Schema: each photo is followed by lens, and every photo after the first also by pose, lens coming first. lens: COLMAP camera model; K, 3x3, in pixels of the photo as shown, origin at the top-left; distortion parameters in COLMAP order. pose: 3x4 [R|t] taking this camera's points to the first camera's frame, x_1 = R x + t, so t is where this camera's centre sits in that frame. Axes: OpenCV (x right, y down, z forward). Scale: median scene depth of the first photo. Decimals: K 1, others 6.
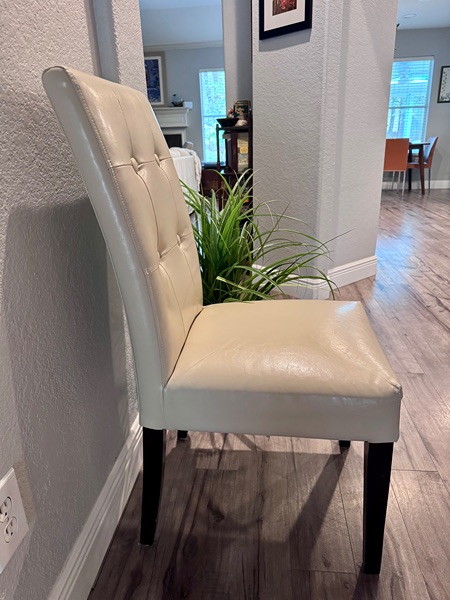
lens RADIAL K [[426.2, 0, 225.3], [0, 426.2, 299.9], [0, 0, 1]] dist [0.015893, -0.027189]
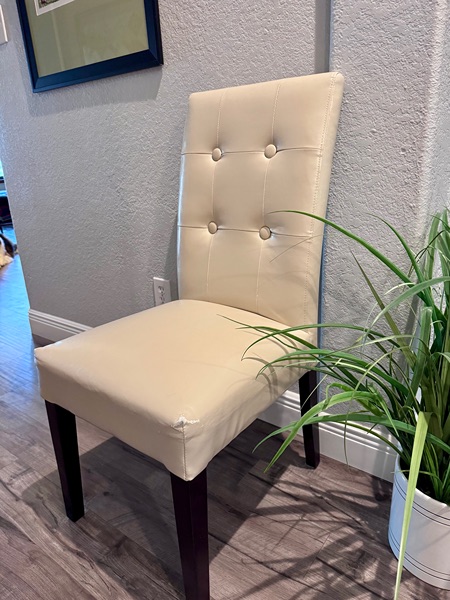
lens RADIAL K [[426.2, 0, 226.4], [0, 426.2, 305.4], [0, 0, 1]] dist [0.015893, -0.027189]
pose [[-0.512237, 0.343330, -0.787234, 0.618124], [-0.240150, 0.822799, 0.515101, -0.392483], [0.824585, 0.452908, -0.339018, 1.070891]]
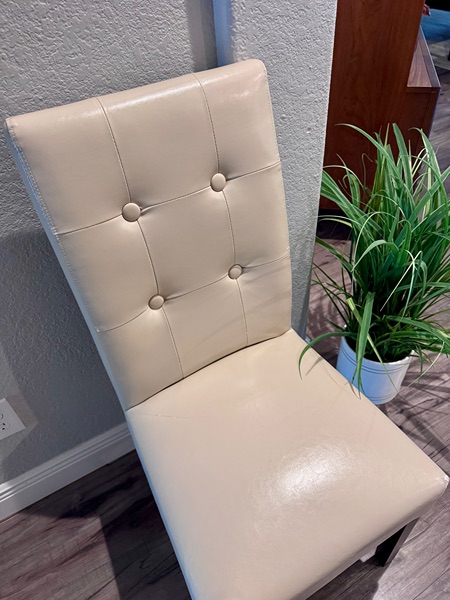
lens RADIAL K [[426.2, 0, 226.7], [0, 426.2, 301.9], [0, 0, 1]] dist [0.015893, -0.027189]
pose [[0.588944, 0.556986, -0.585586, 0.312315], [-0.236724, 0.811691, 0.533966, -0.422040], [0.772727, -0.175854, 0.609892, 0.380627]]
